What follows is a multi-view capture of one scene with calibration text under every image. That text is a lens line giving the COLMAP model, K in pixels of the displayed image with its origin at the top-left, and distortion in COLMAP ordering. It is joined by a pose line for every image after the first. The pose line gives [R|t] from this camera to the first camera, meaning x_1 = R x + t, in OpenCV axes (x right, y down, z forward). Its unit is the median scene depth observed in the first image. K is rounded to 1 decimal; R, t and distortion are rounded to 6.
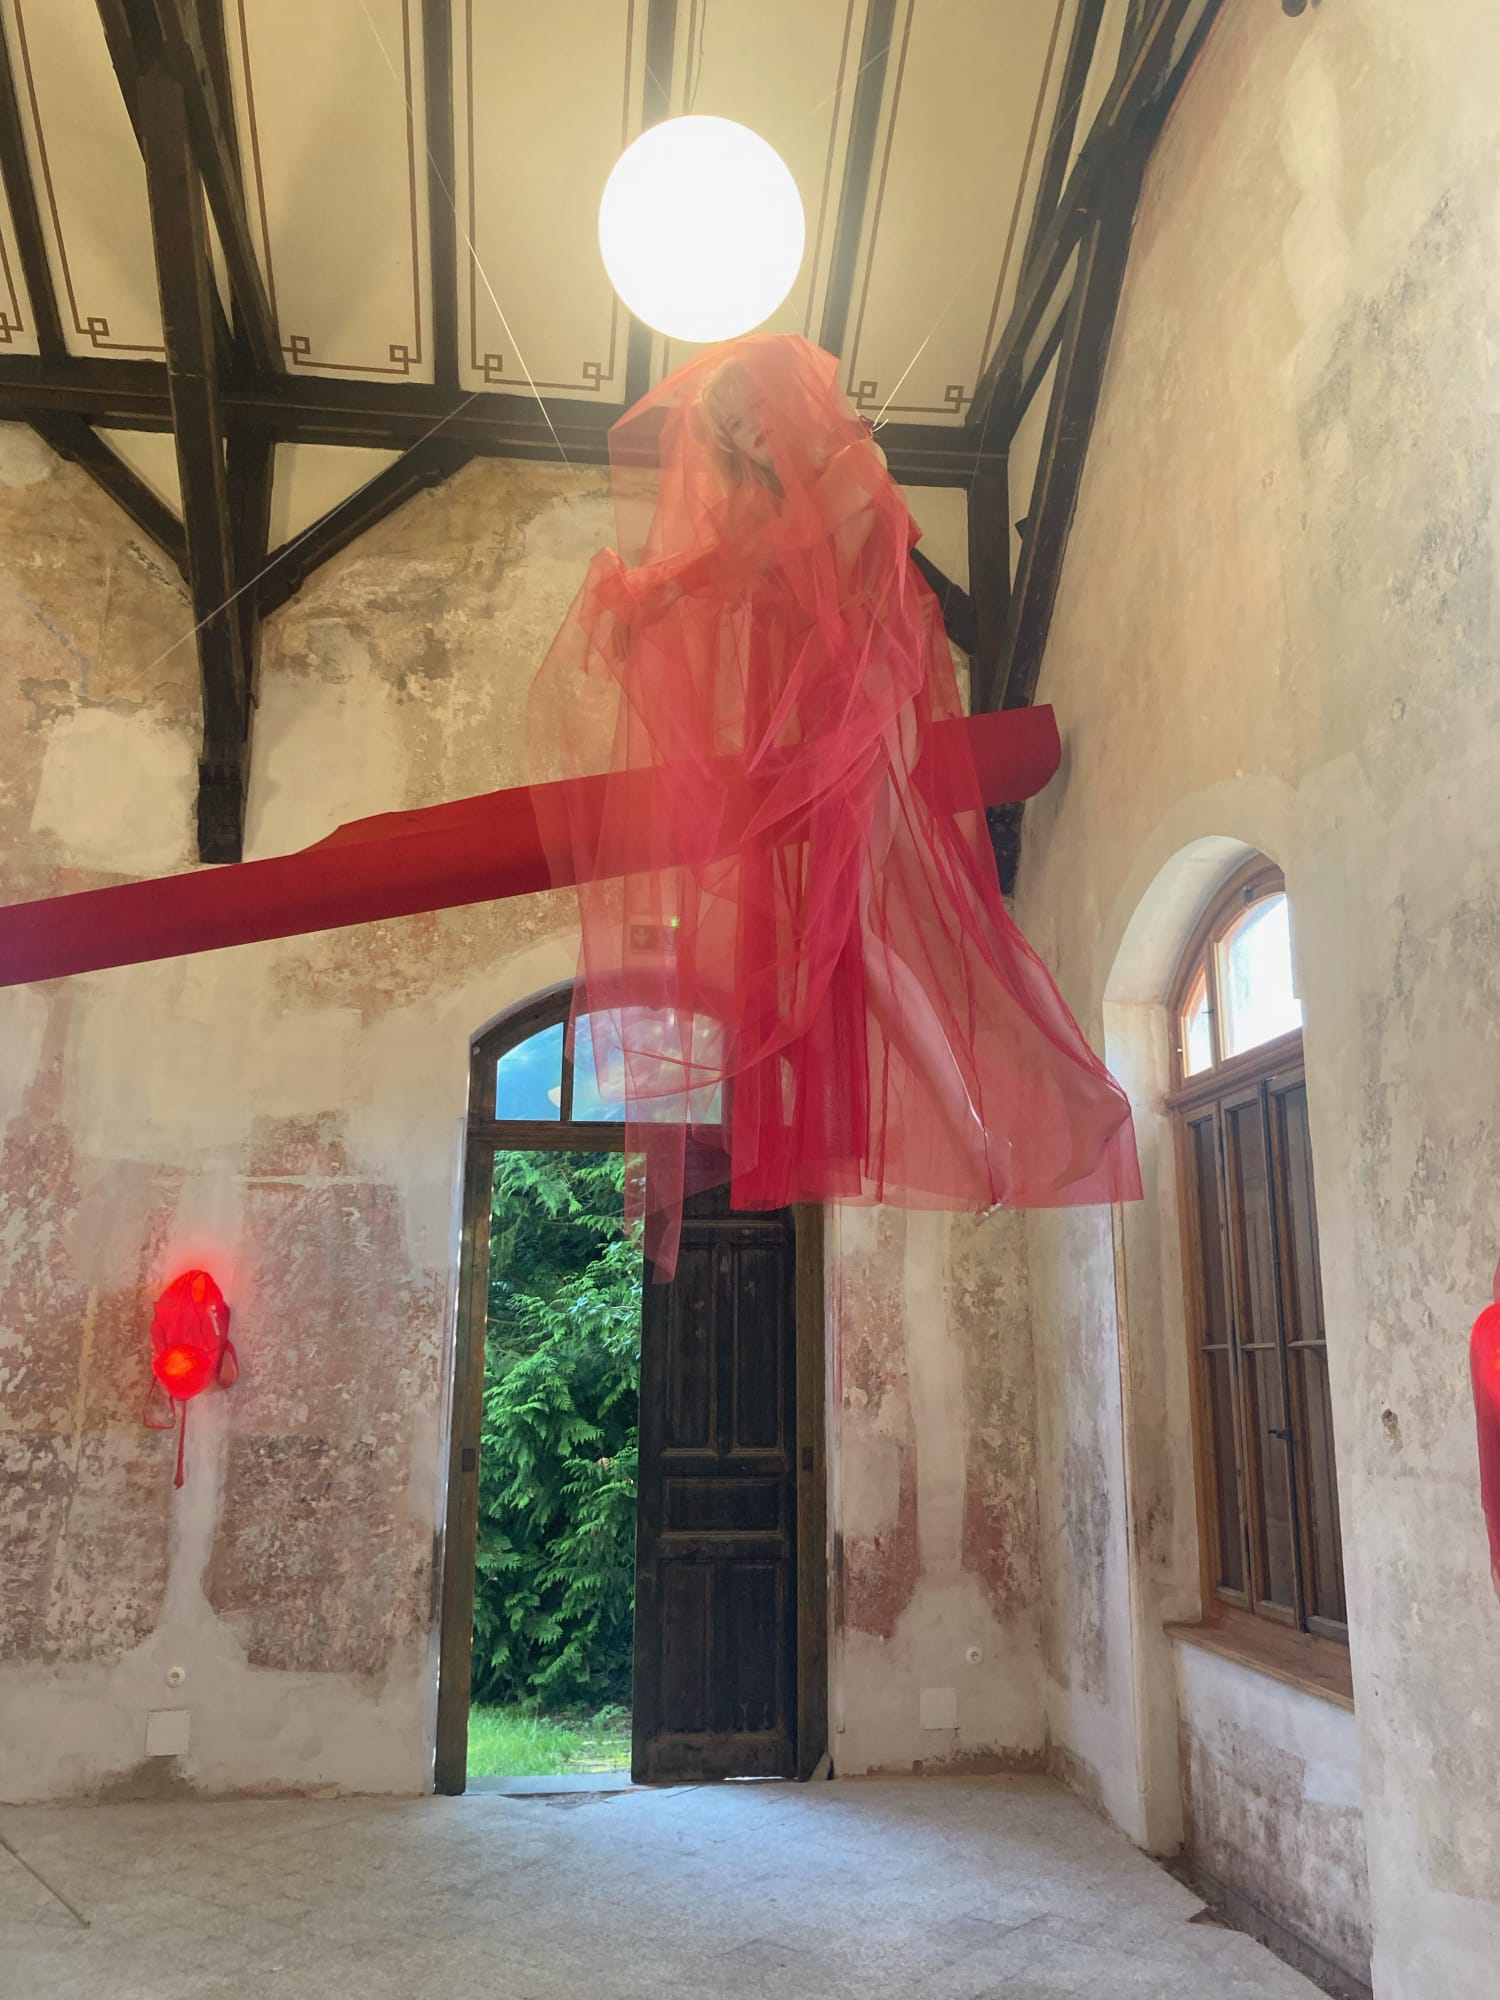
lens RADIAL K [[1629.5, 0, 774.3], [0, 1629.5, 995.2], [0, 0, 1]] dist [0.017110, -0.007721]
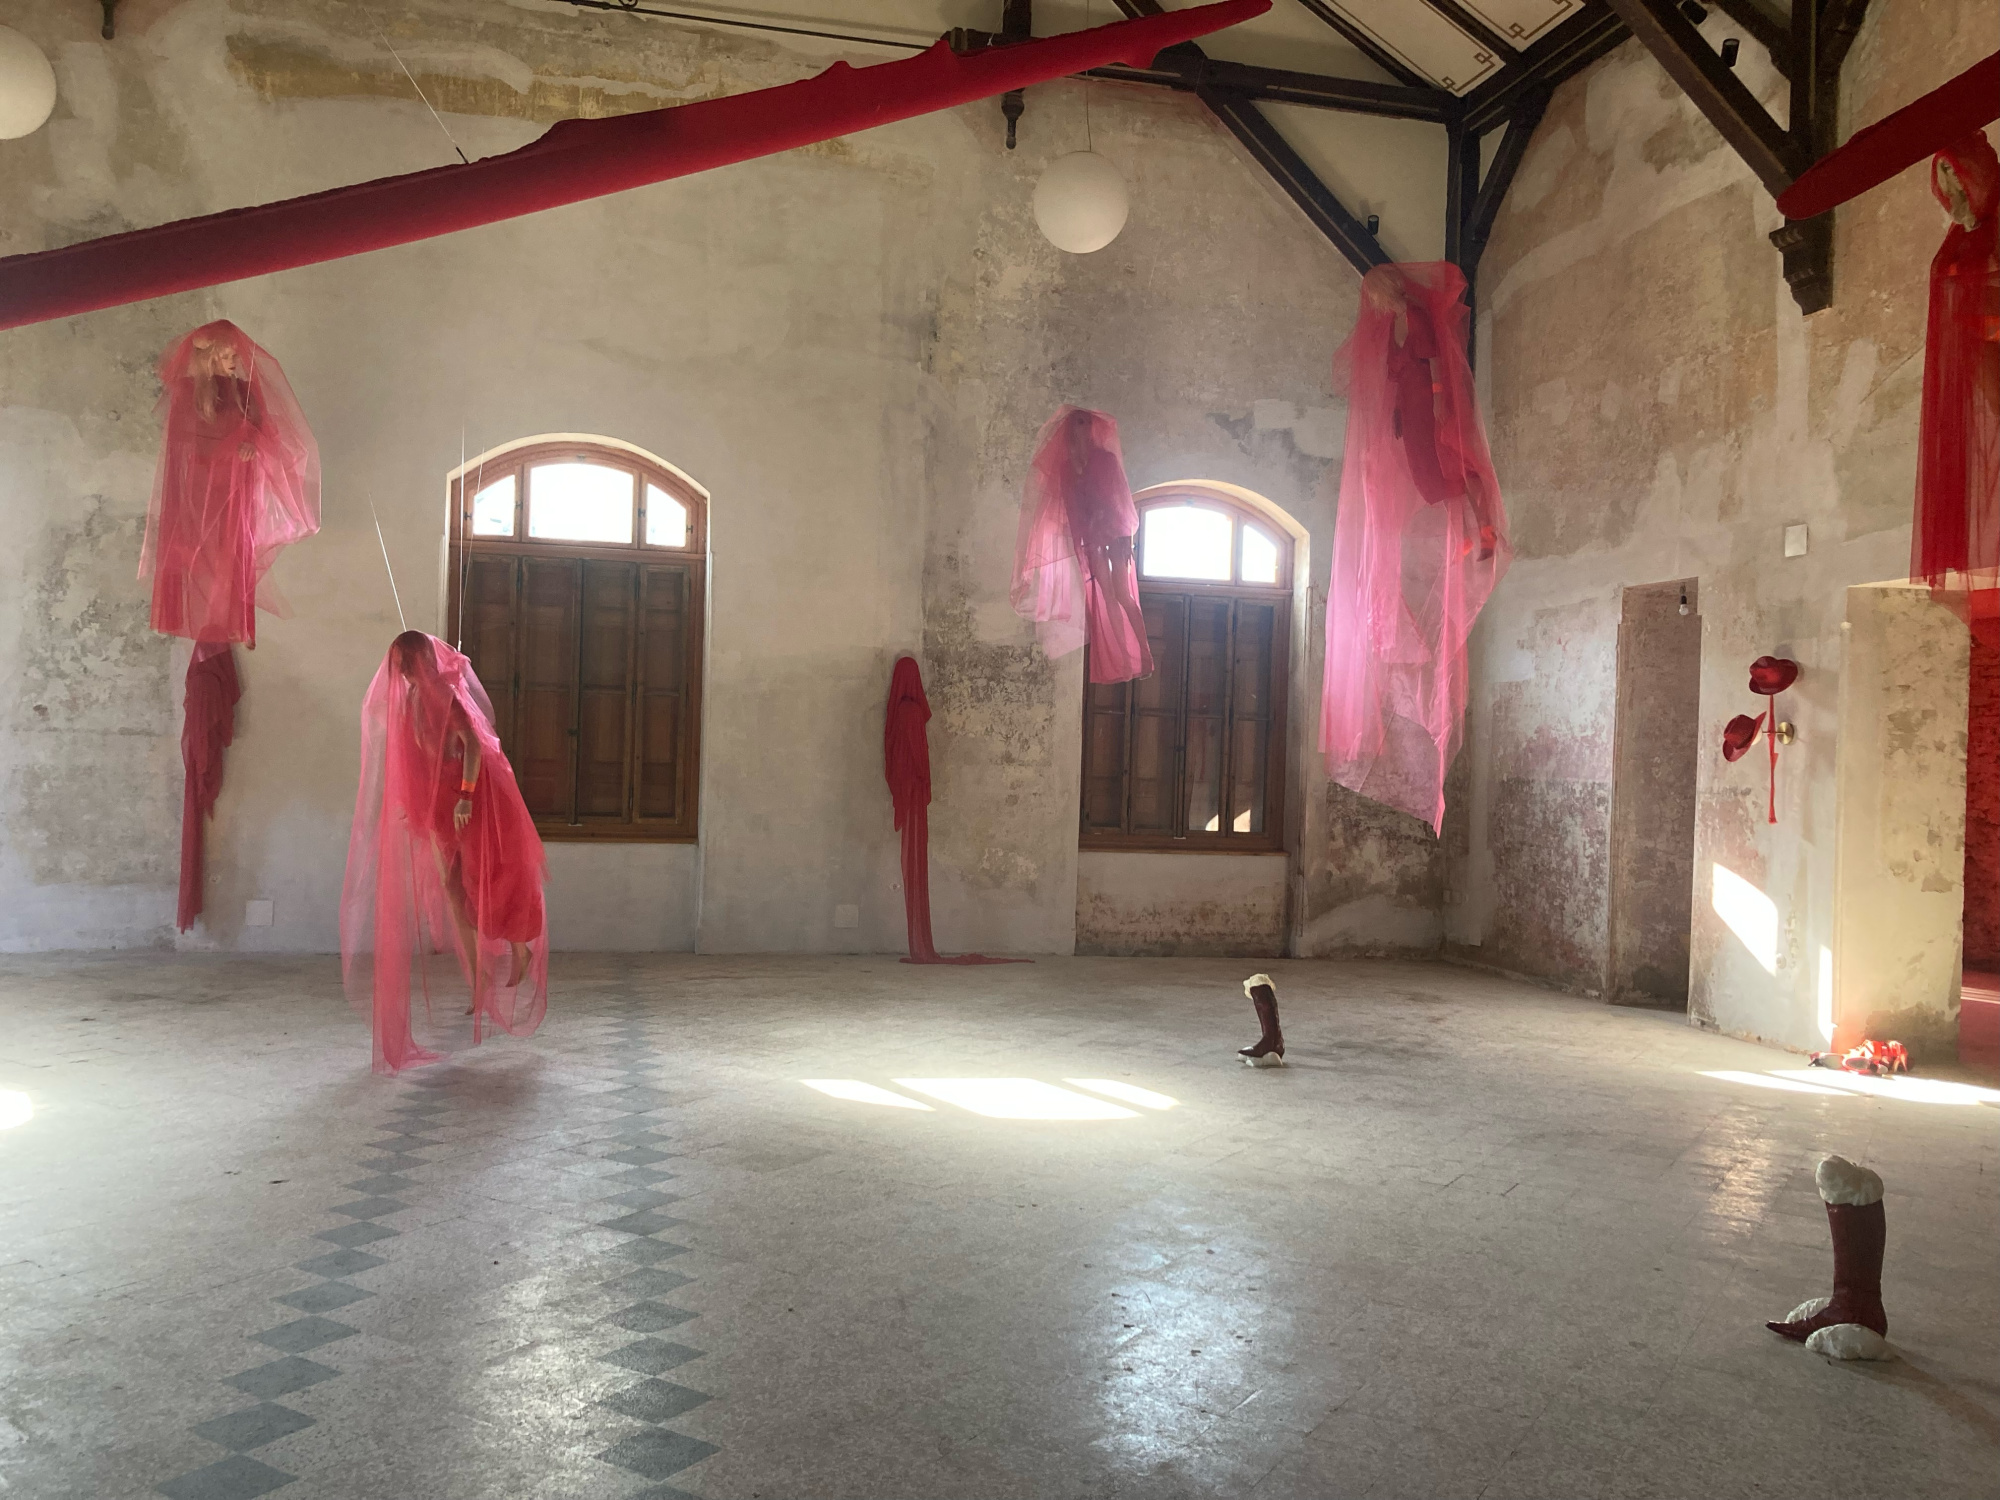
lens RADIAL K [[1651.7, 0, 996.2], [0, 1651.7, 742.9], [0, 0, 1]] dist [0.038178, -0.016485]
pose [[-0.095308, -0.001090, 0.995447, -1.334357], [-0.264772, 0.964005, -0.024295, -0.000999], [-0.959590, -0.265882, -0.092166, -0.077254]]
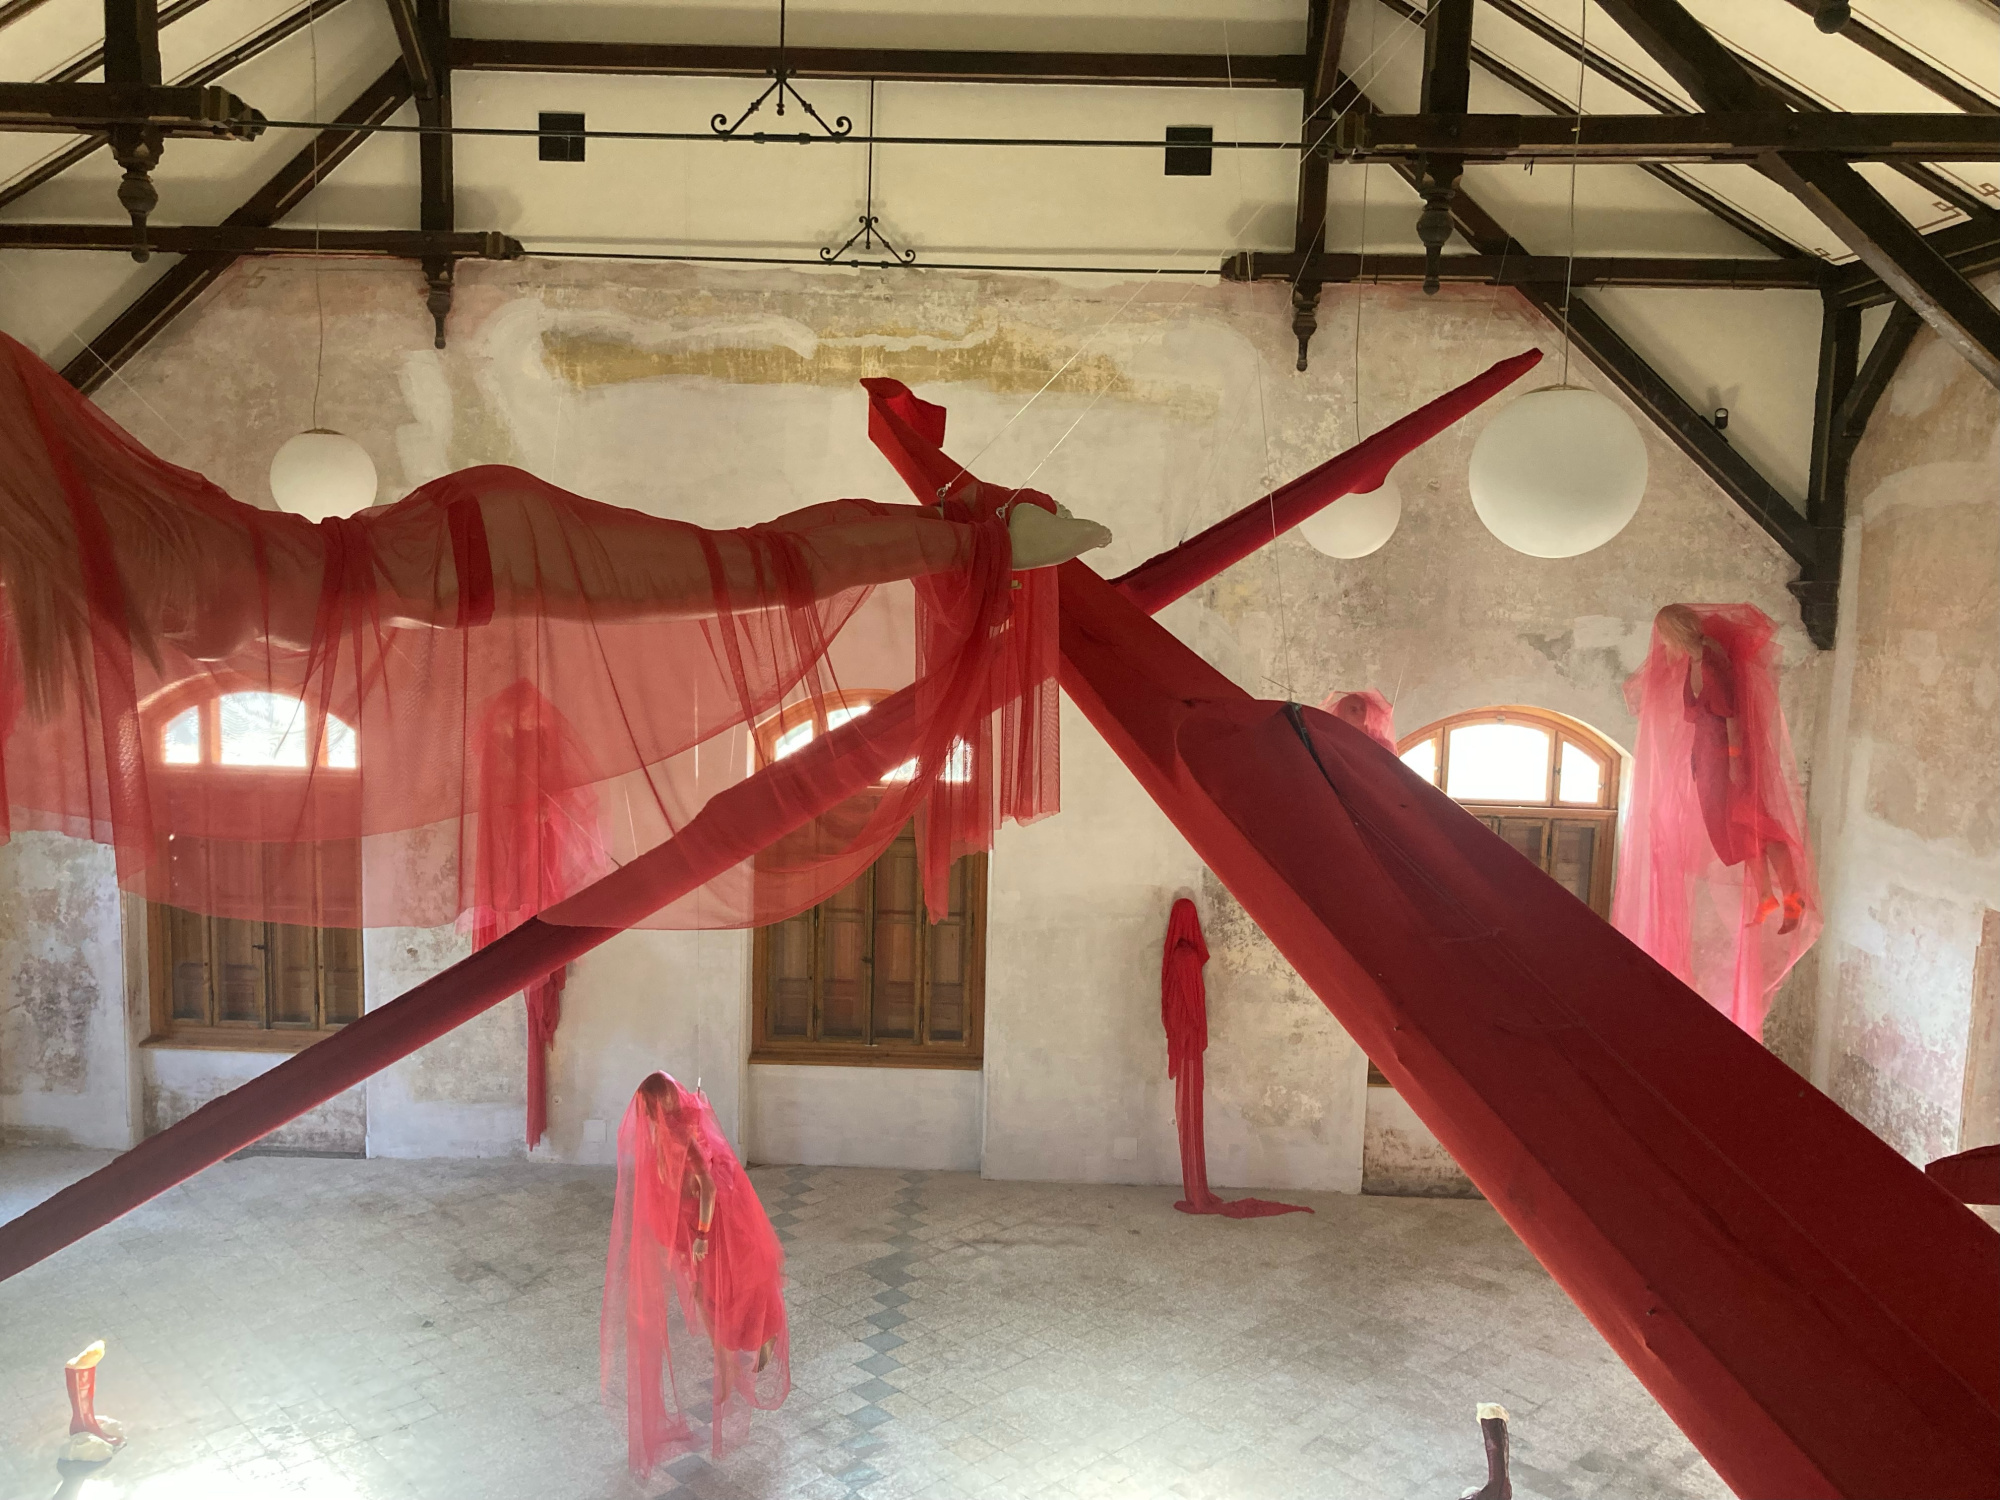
lens RADIAL K [[1656.6, 0, 990.1], [0, 1656.6, 741.4], [0, 0, 1]] dist [0.021094, -0.019844]
pose [[0.159640, -0.109904, 0.981038, -1.303850], [-0.256121, 0.955142, 0.148680, -0.444526], [-0.953371, -0.275000, 0.124330, -0.096861]]
